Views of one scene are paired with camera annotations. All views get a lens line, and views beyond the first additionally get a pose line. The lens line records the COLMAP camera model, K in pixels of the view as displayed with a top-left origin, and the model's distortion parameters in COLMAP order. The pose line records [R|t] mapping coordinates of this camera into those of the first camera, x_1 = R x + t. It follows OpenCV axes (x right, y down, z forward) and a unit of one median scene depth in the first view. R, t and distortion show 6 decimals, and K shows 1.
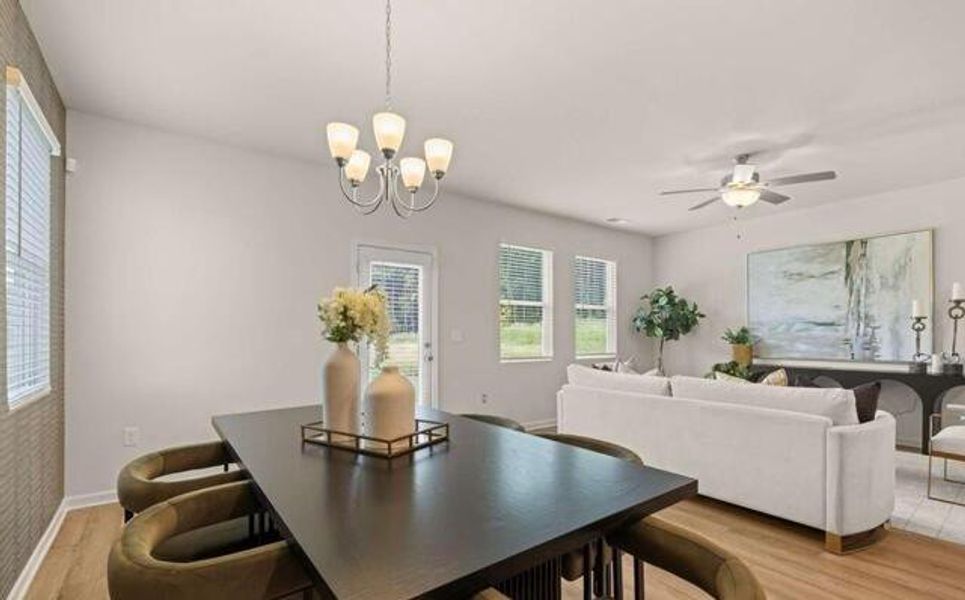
lens RADIAL K [[438.2, 0, 482.8], [0, 438.2, 332.8], [0, 0, 1]] dist [-0.001373, -0.000360]
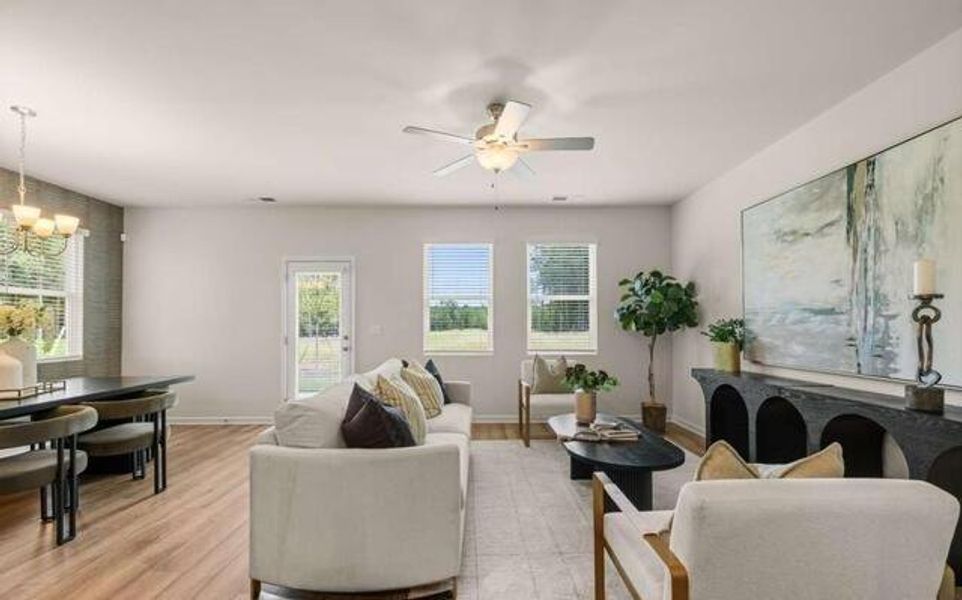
lens RADIAL K [[403.9, 0, 481.1], [0, 403.9, 323.0], [0, 0, 1]] dist [0.000108, 0.000086]
pose [[0.809300, -0.006799, -0.587356, 0.758791], [0.004603, 0.999976, -0.005232, -0.003883], [0.587377, 0.001531, 0.809312, 0.294014]]
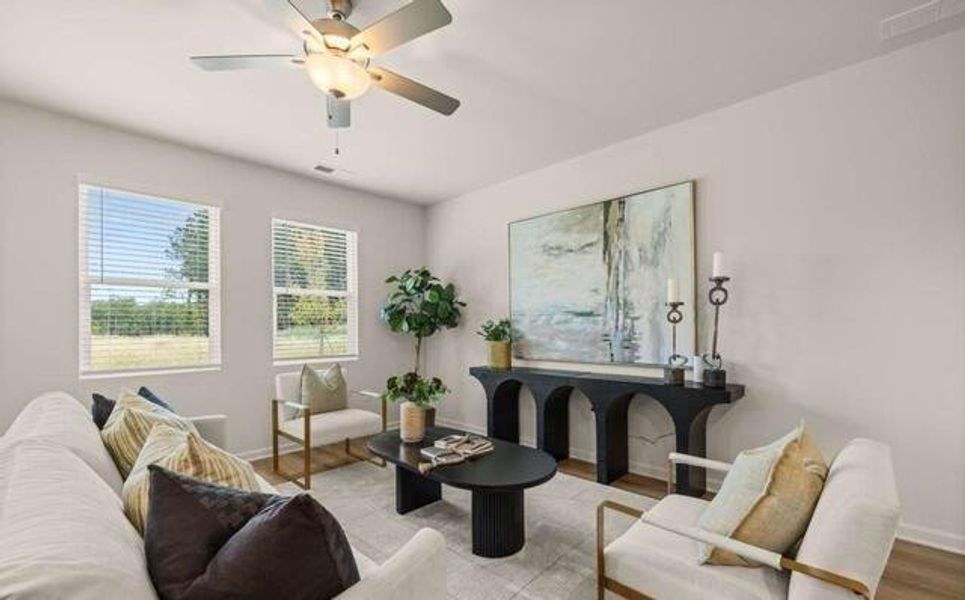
lens RADIAL K [[405.1, 0, 482.6], [0, 405.1, 323.1], [0, 0, 1]] dist [0.000108, 0.000086]
pose [[0.985844, -0.006162, 0.167554, 0.517542], [0.007186, 0.999959, -0.005504, -0.001960], [-0.167513, 0.006630, 0.985848, 0.364710]]
